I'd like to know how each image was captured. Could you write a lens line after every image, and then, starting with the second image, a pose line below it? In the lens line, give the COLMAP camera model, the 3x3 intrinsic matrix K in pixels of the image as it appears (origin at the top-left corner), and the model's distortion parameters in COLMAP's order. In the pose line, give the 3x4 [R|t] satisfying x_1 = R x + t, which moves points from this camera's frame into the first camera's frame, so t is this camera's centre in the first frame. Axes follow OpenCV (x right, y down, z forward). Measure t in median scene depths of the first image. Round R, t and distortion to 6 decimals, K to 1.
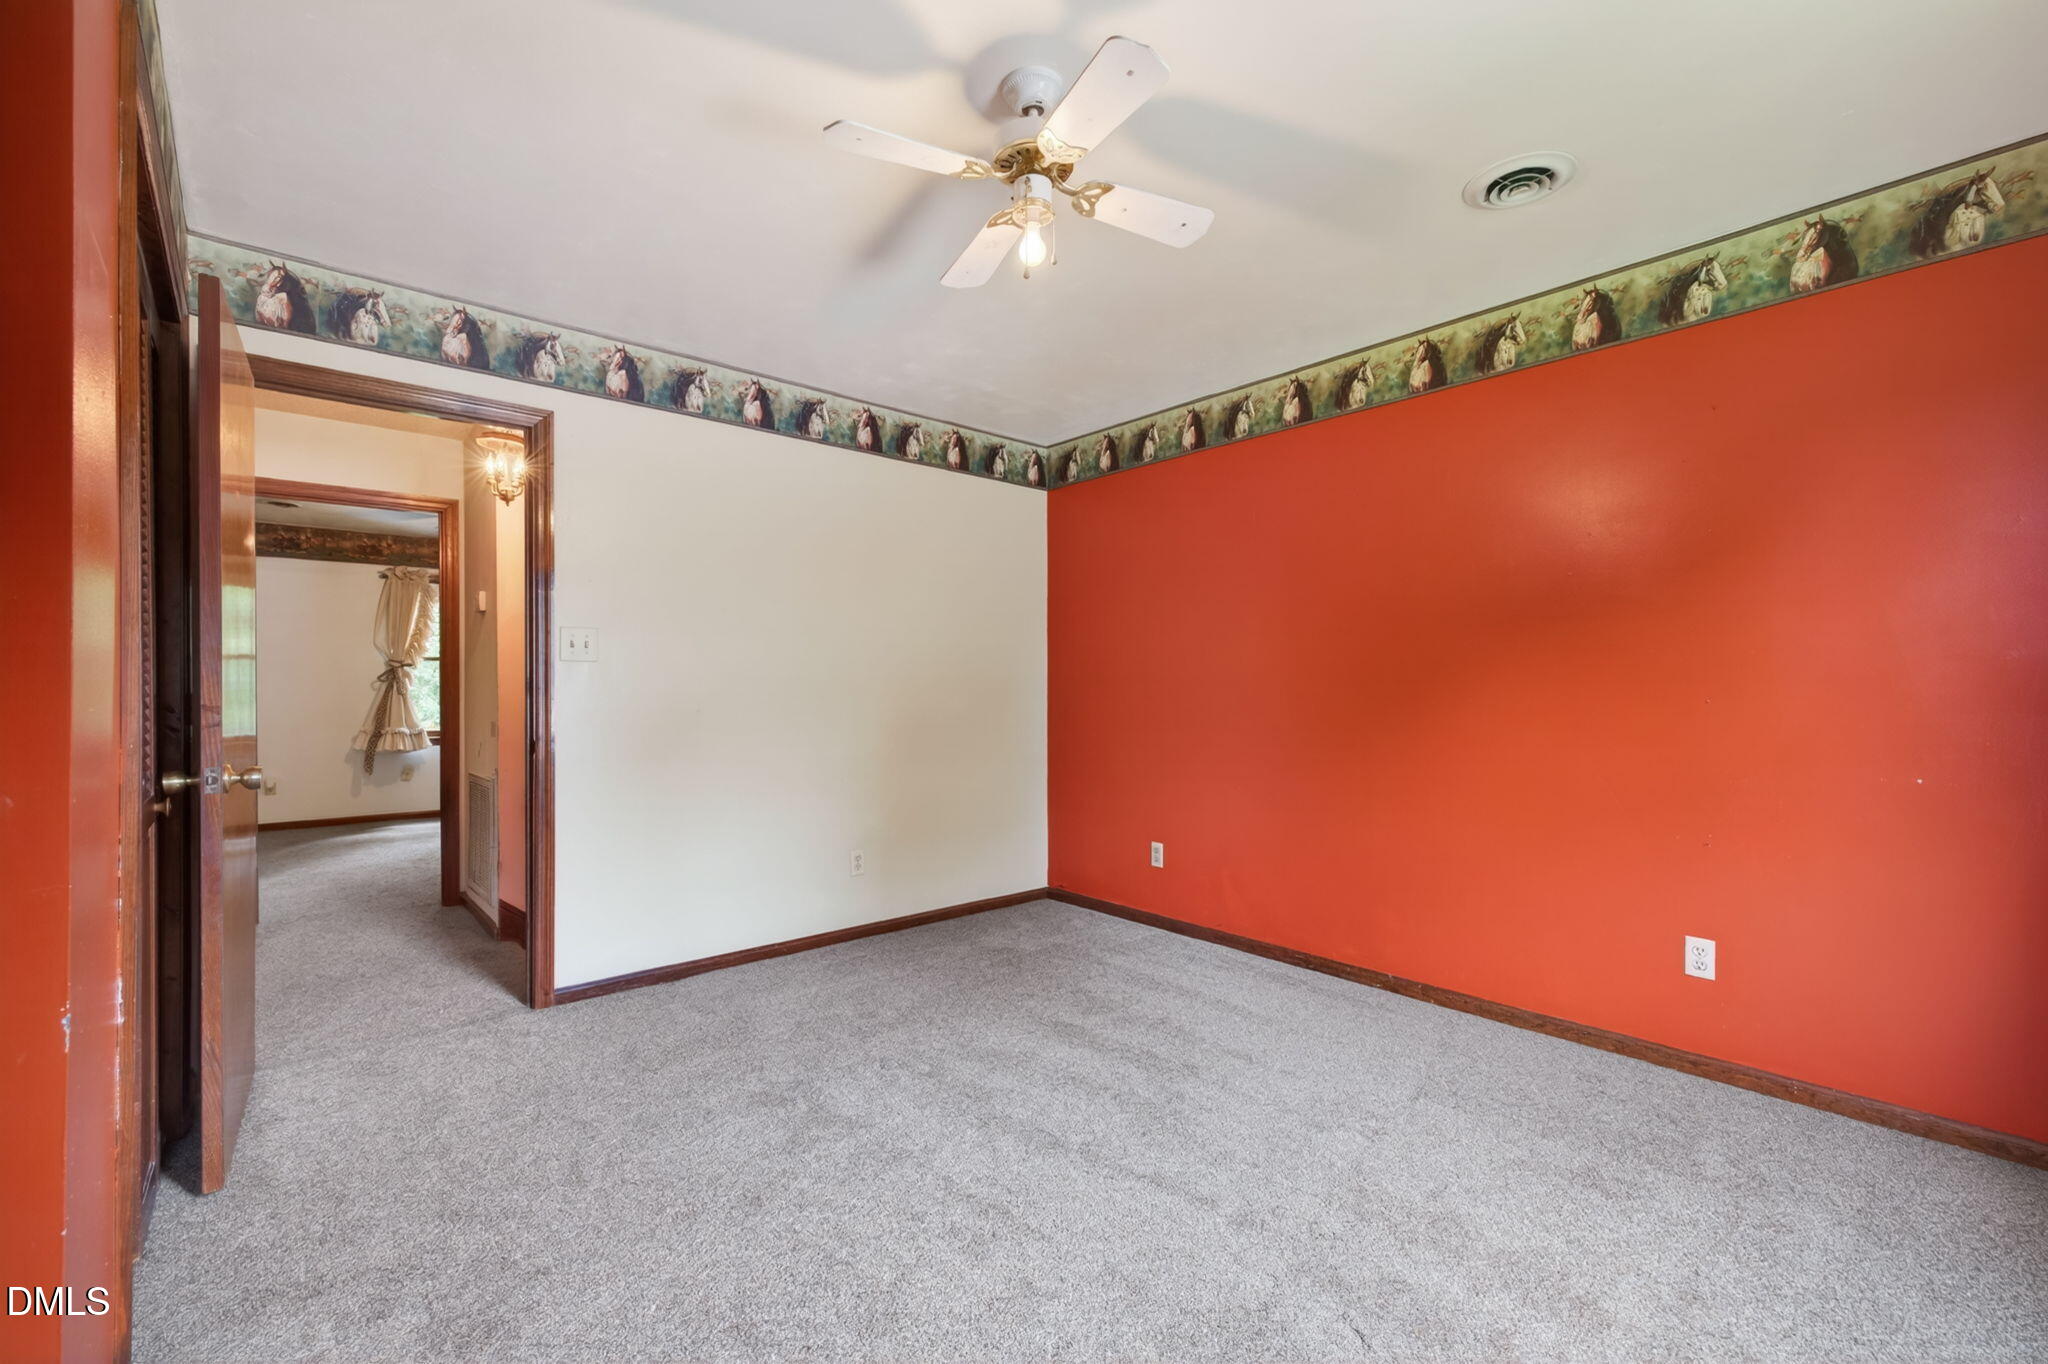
lens RADIAL K [[859.8, 0, 1023.4], [0, 859.8, 684.5], [0, 0, 1]] dist [0.010318, 0.000483]
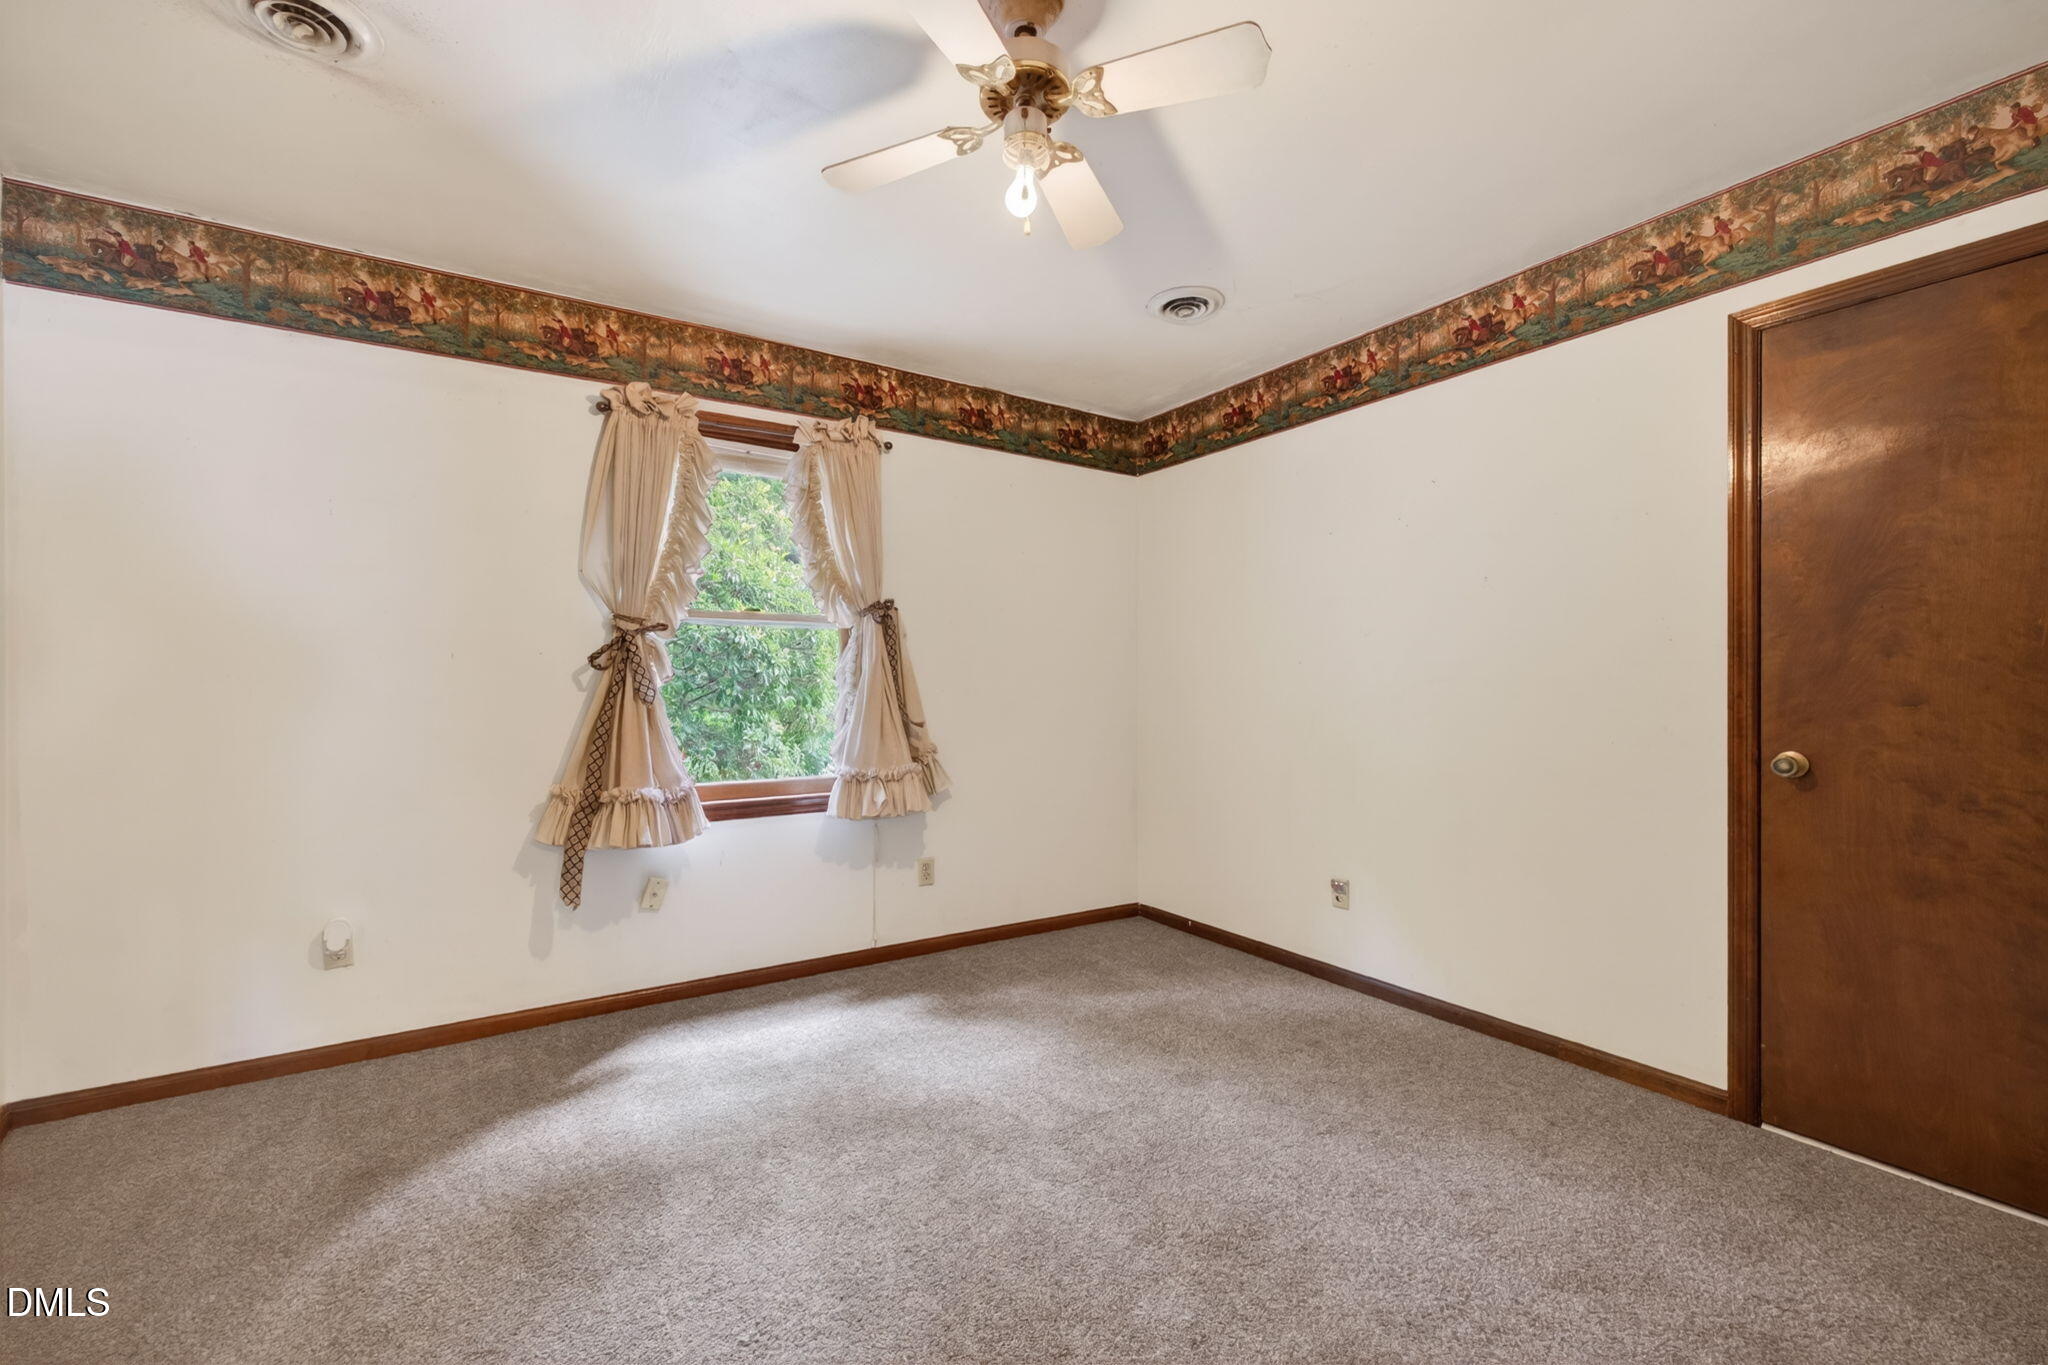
lens RADIAL K [[859.8, 0, 1024.4], [0, 859.8, 682.8], [0, 0, 1]] dist [0.010318, 0.000483]
pose [[0.989633, -0.000851, -0.143619, -0.487855], [0.001109, 0.999998, 0.001713, 0.002782], [0.143617, -0.001855, 0.989632, 0.630864]]
